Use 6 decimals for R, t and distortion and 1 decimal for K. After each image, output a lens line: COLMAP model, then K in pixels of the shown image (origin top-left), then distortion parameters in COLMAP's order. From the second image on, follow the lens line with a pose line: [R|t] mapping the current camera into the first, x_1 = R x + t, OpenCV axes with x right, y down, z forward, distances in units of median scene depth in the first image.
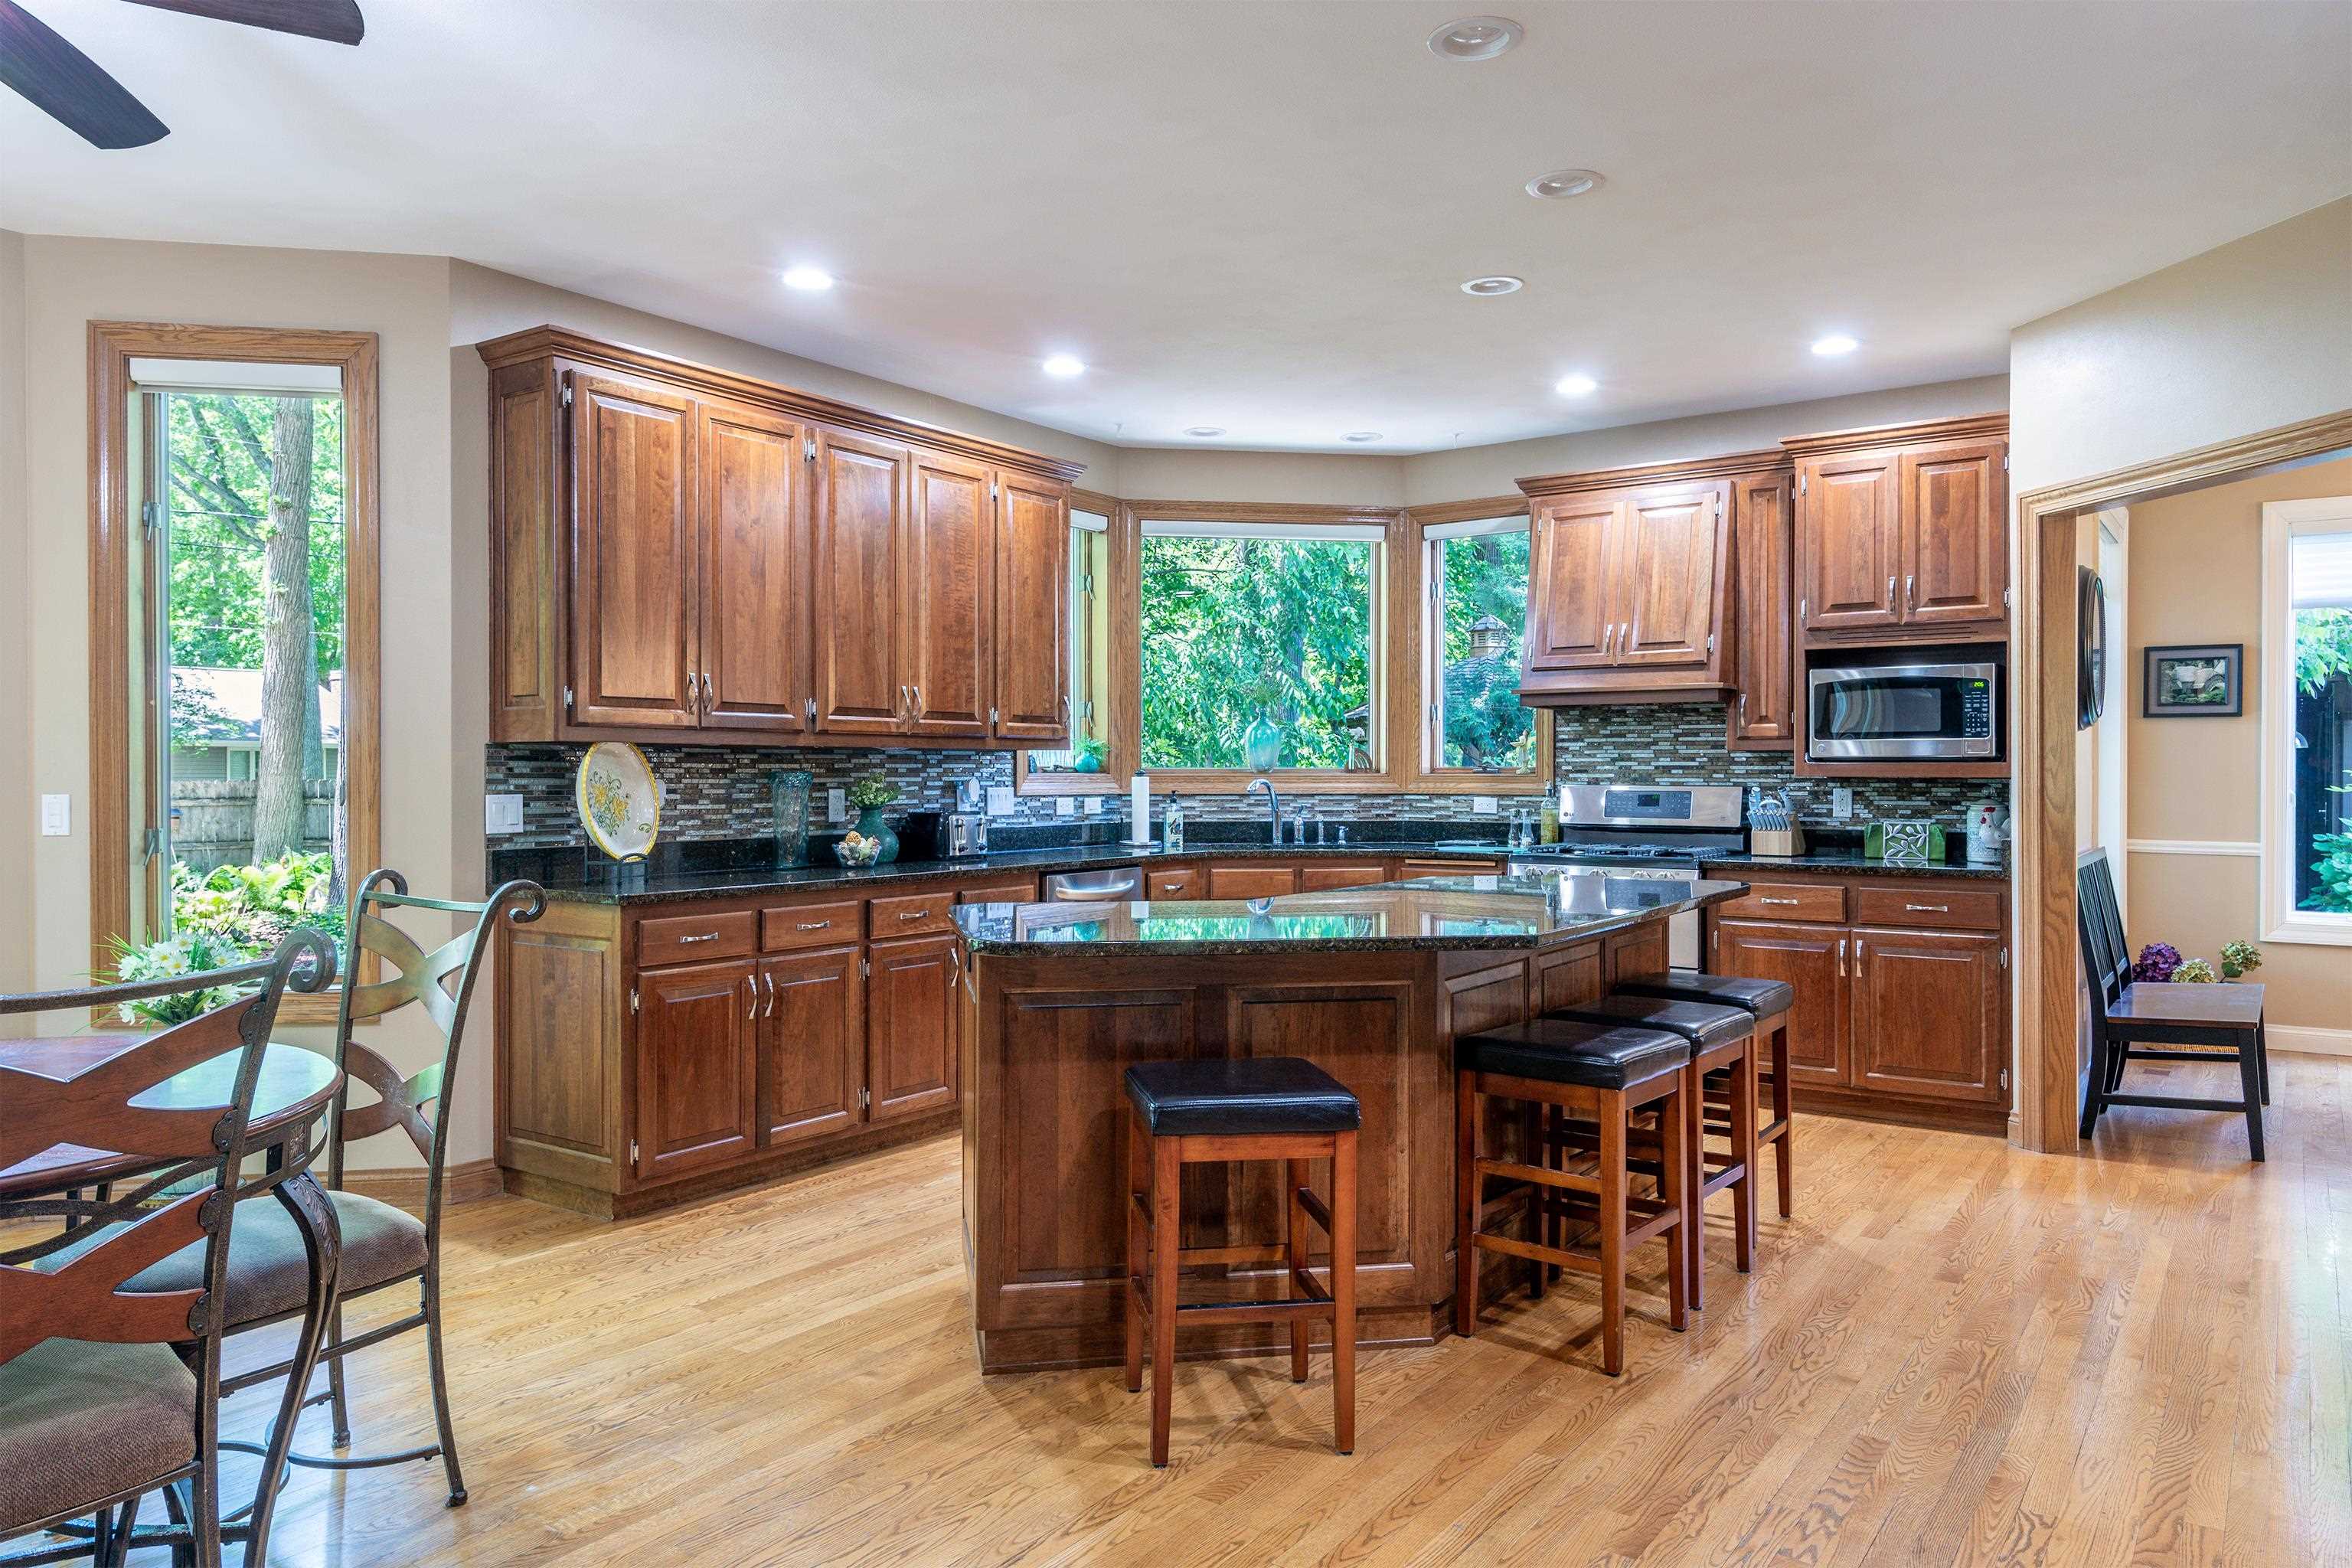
lens RADIAL K [[1563.3, 0, 1161.9], [0, 1563.3, 779.8], [0, 0, 1]] dist [0.032800, -0.045921]
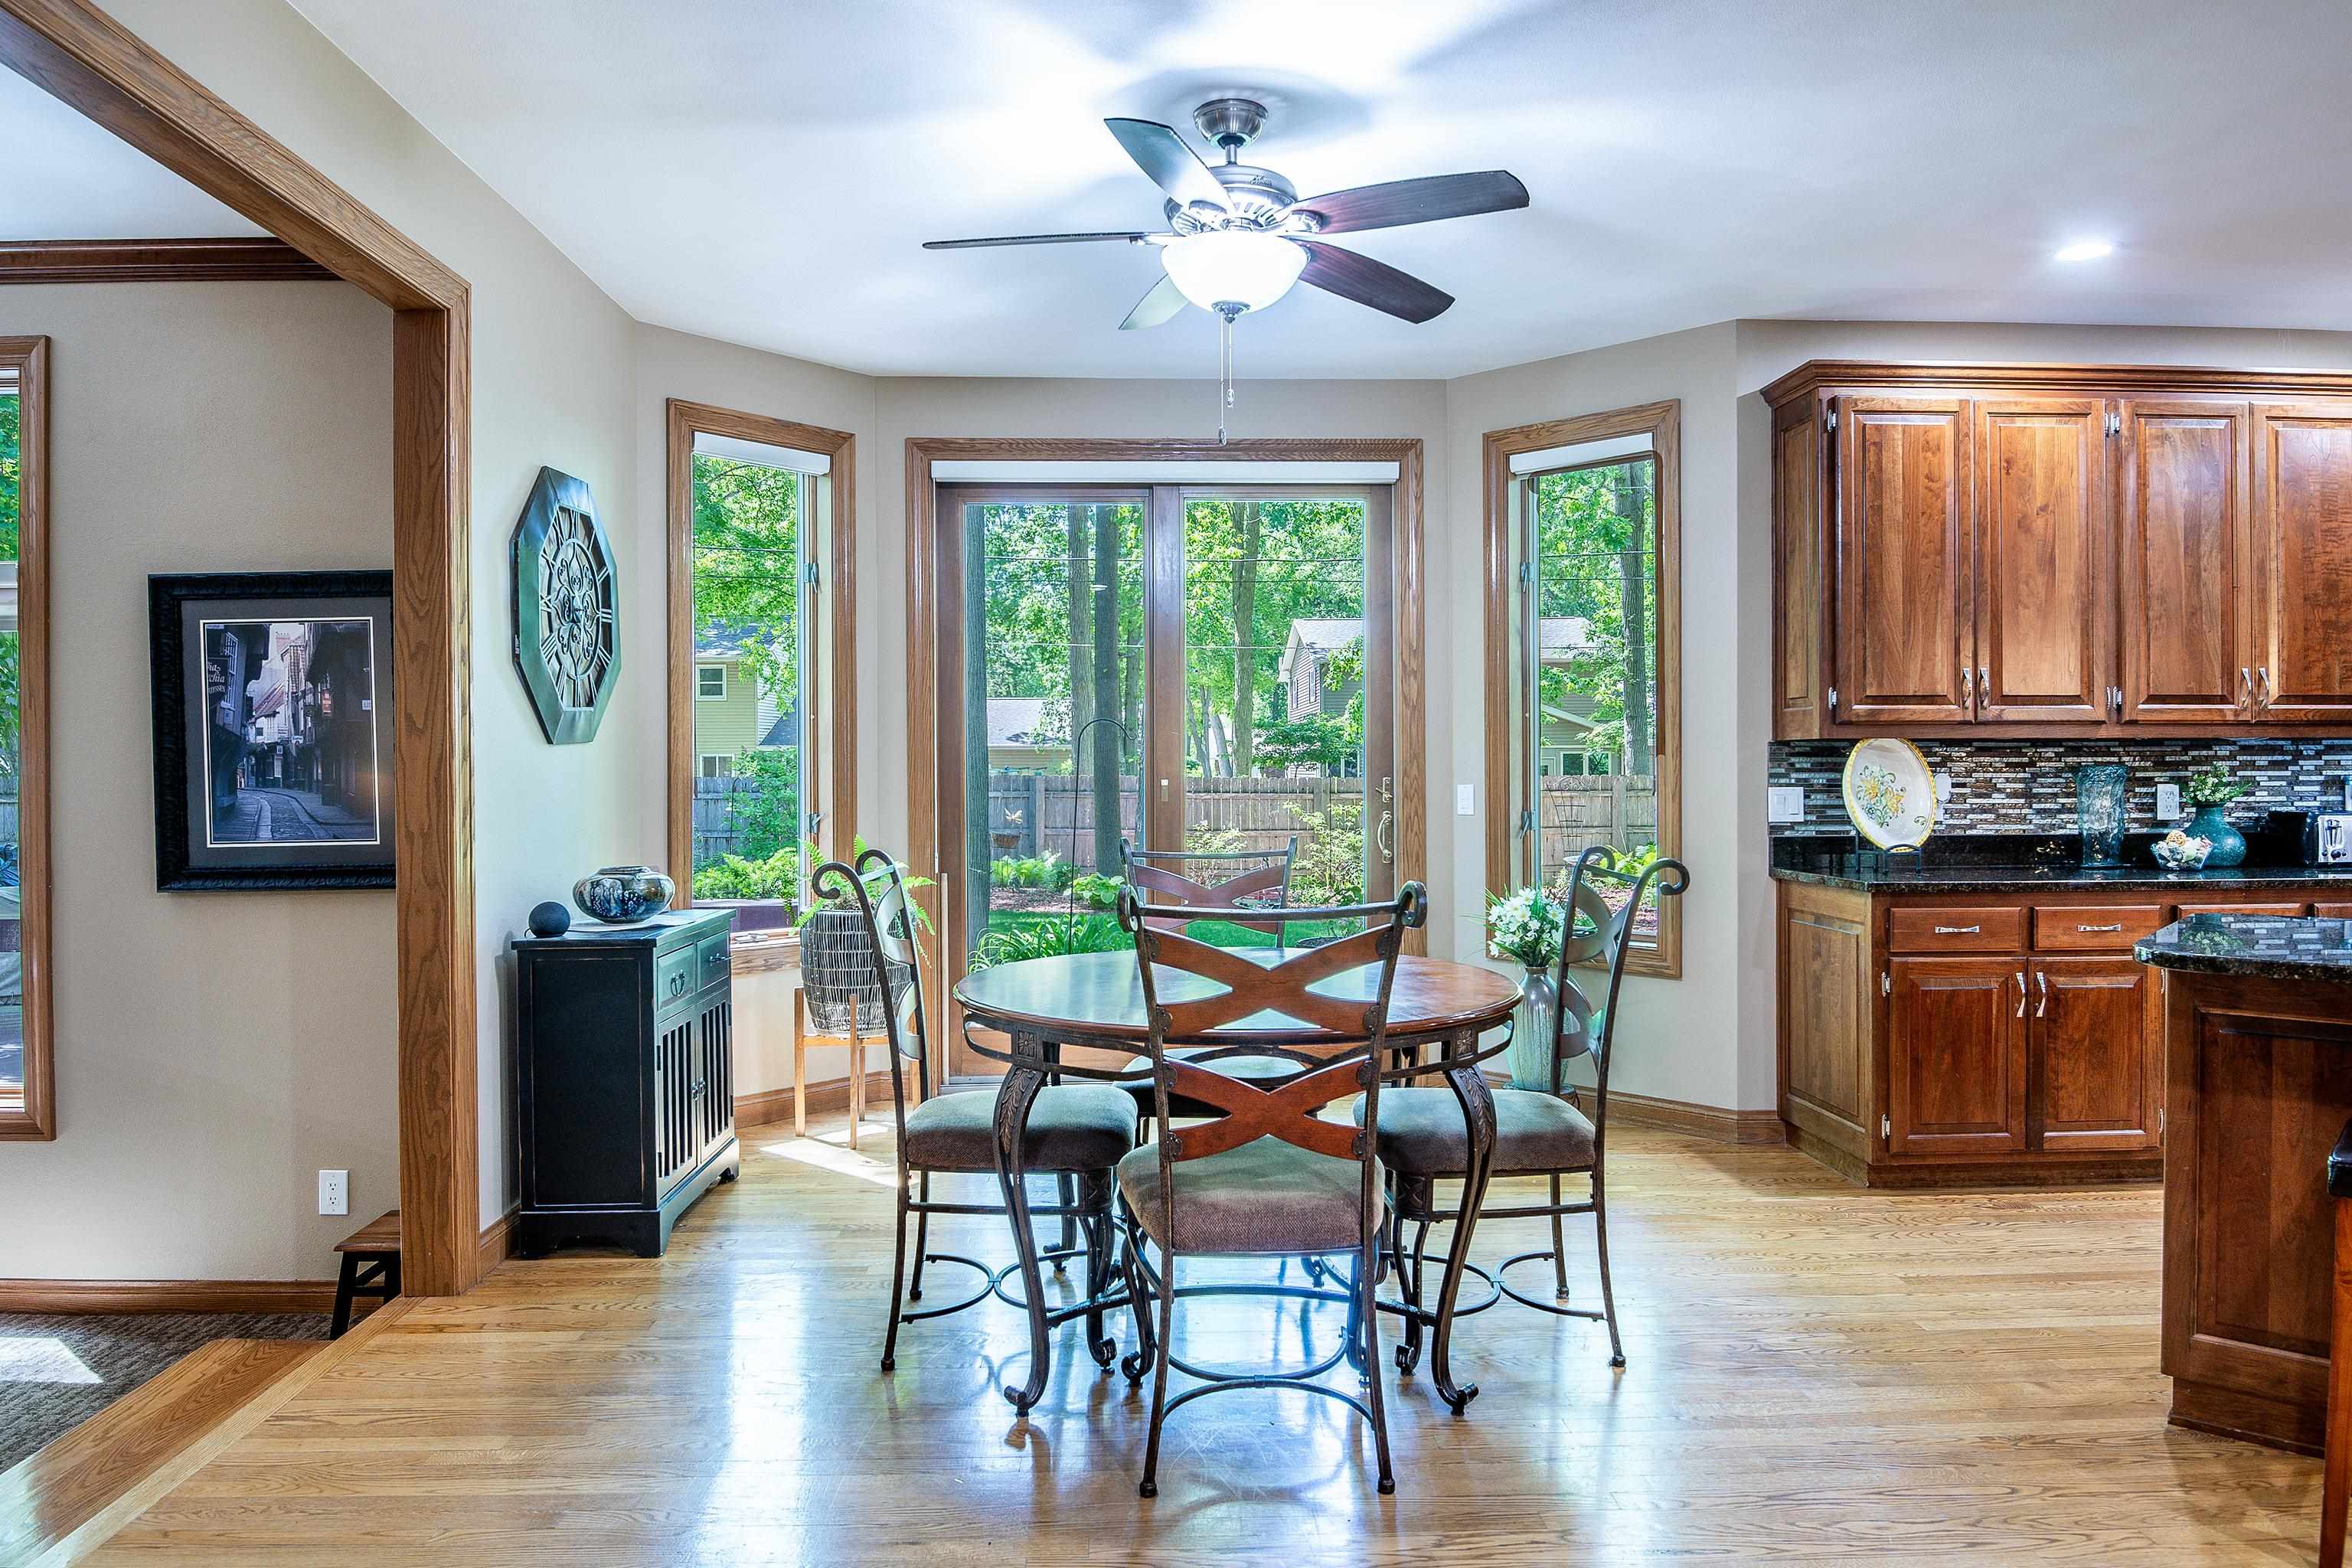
lens RADIAL K [[1465.9, 0, 1158.7], [0, 1465.9, 777.5], [0, 0, 1]] dist [0.003287, -0.033791]
pose [[0.607310, 0.001448, -0.794464, 0.124731], [0.000386, 0.999998, 0.002118, 0.000075], [0.794465, -0.001593, 0.607308, 0.012593]]
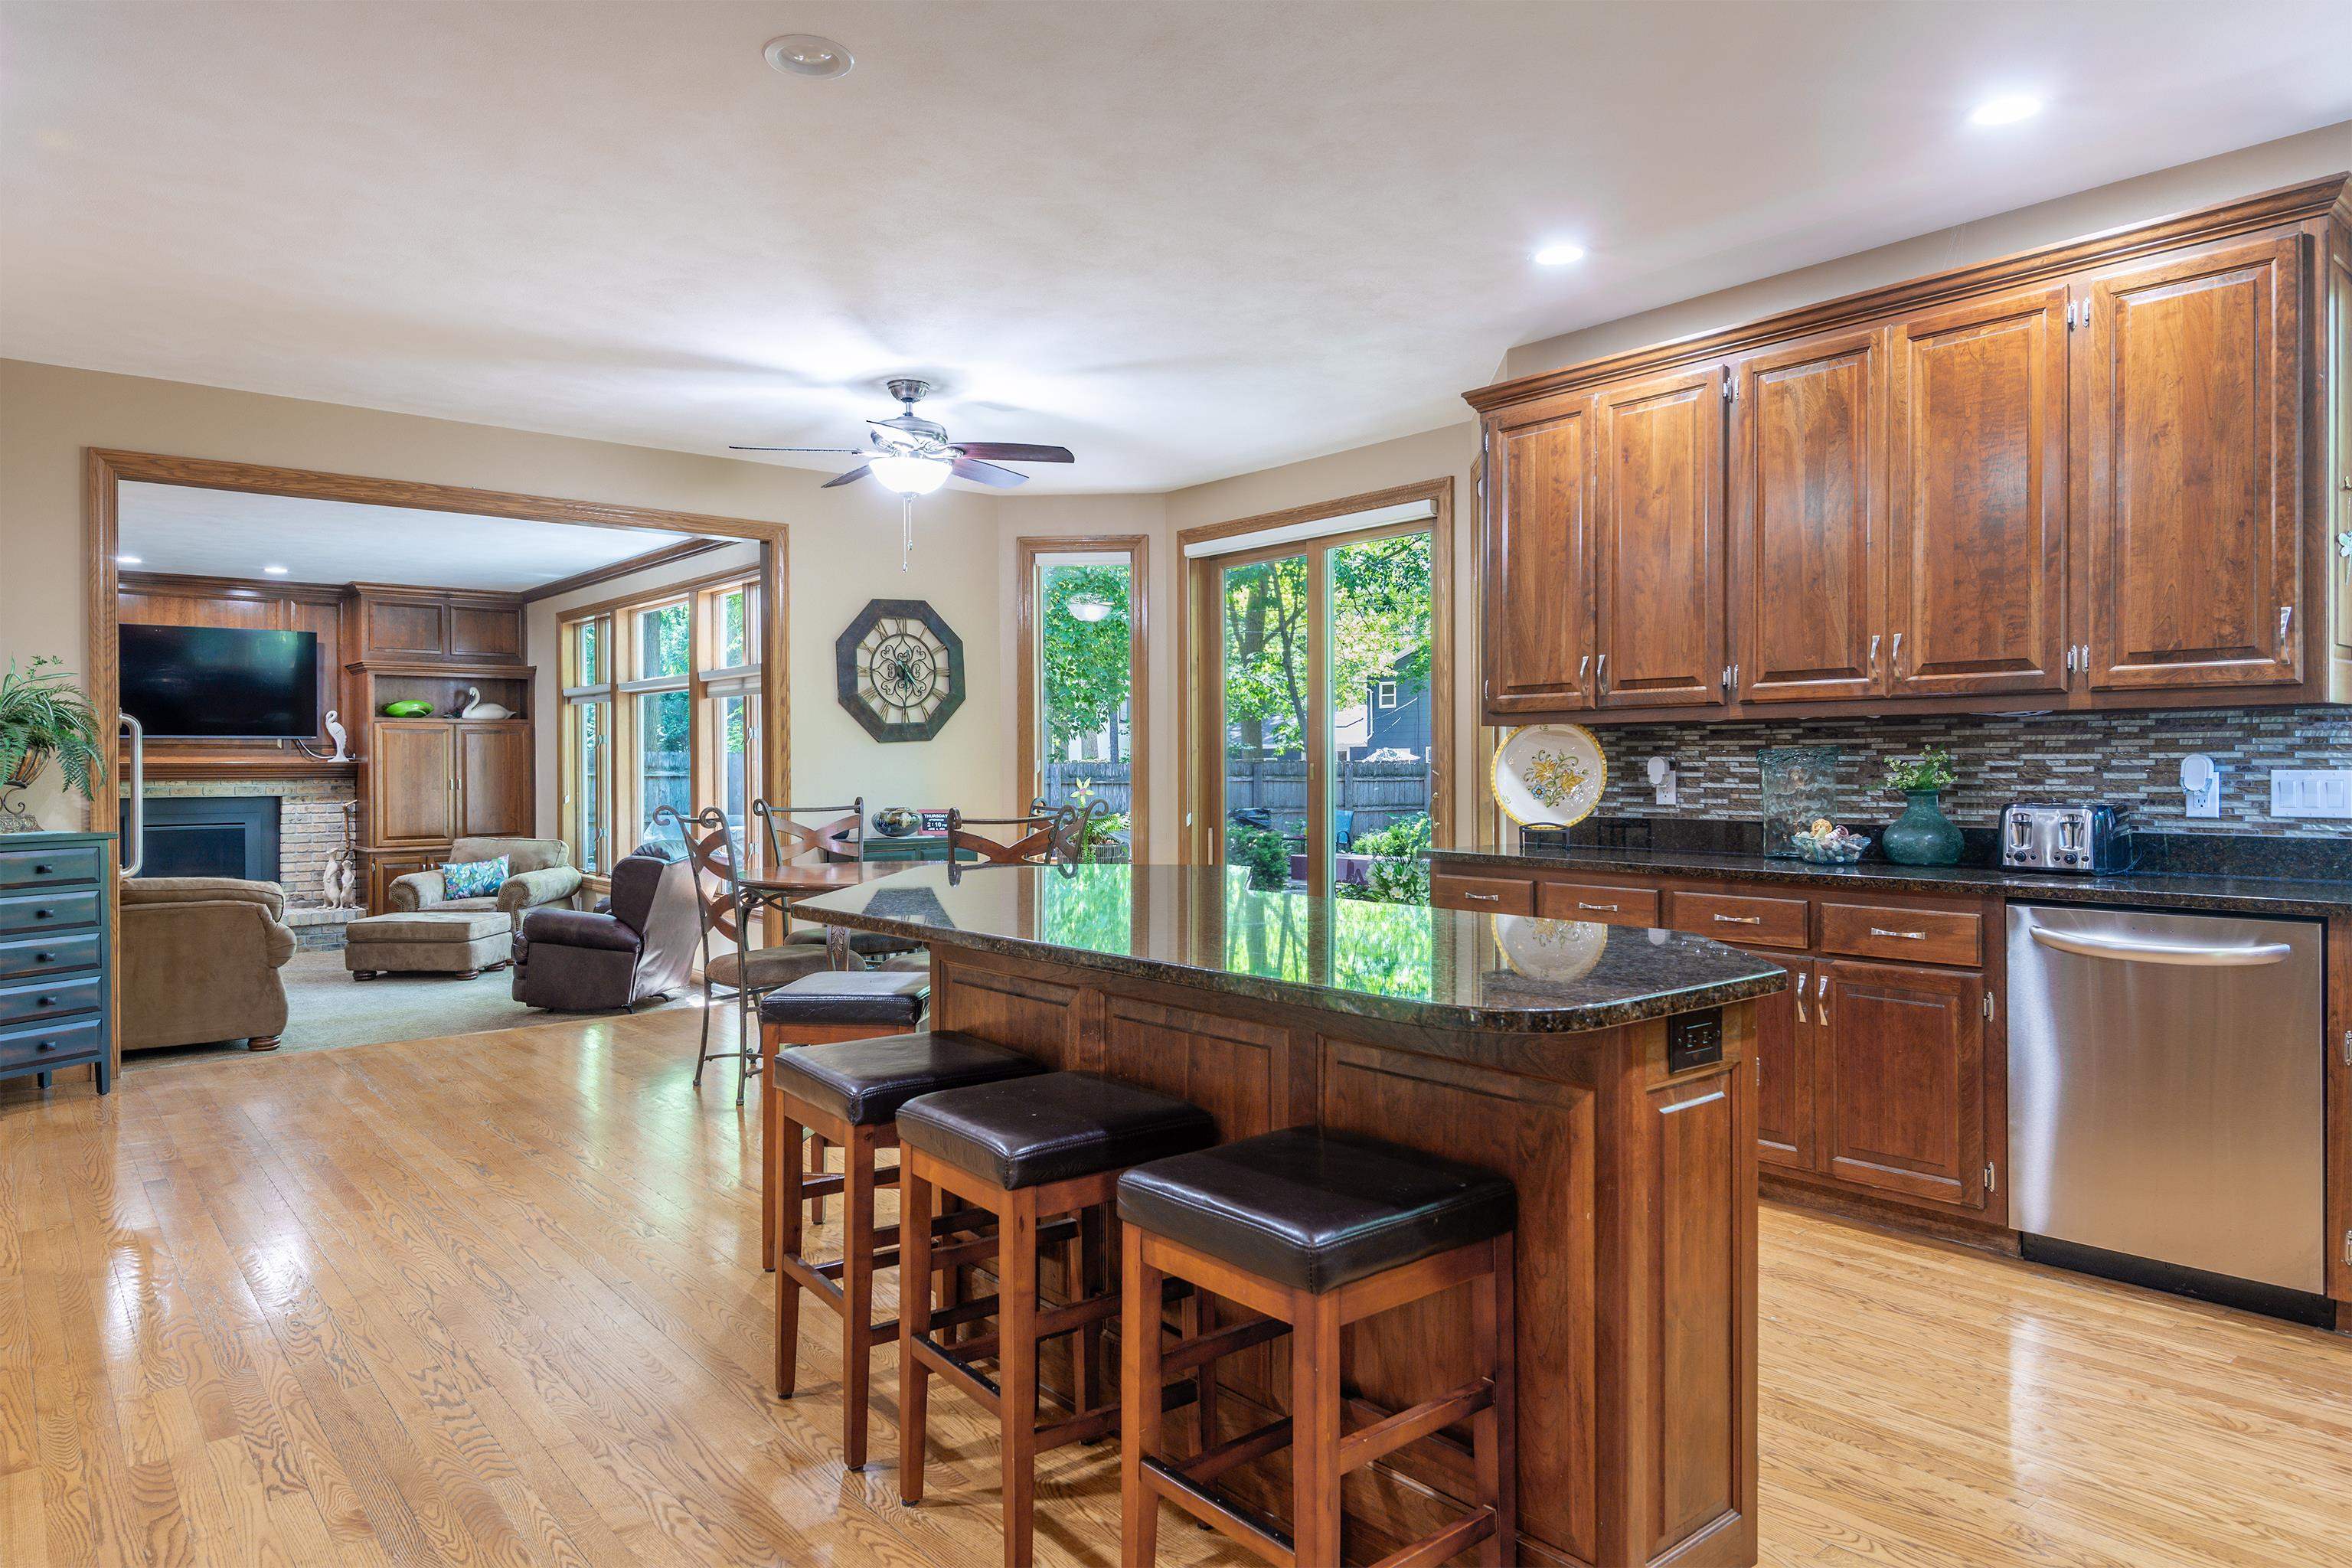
lens RADIAL K [[1424.5, 0, 1176.0], [0, 1424.5, 784.0], [0, 0, 1]] dist [0.006110, -0.028811]
pose [[-0.255065, 0.013367, -0.966831, 0.657366], [-0.002388, 0.999893, 0.014454, 0.004515], [0.966921, 0.005996, -0.255006, 0.914851]]
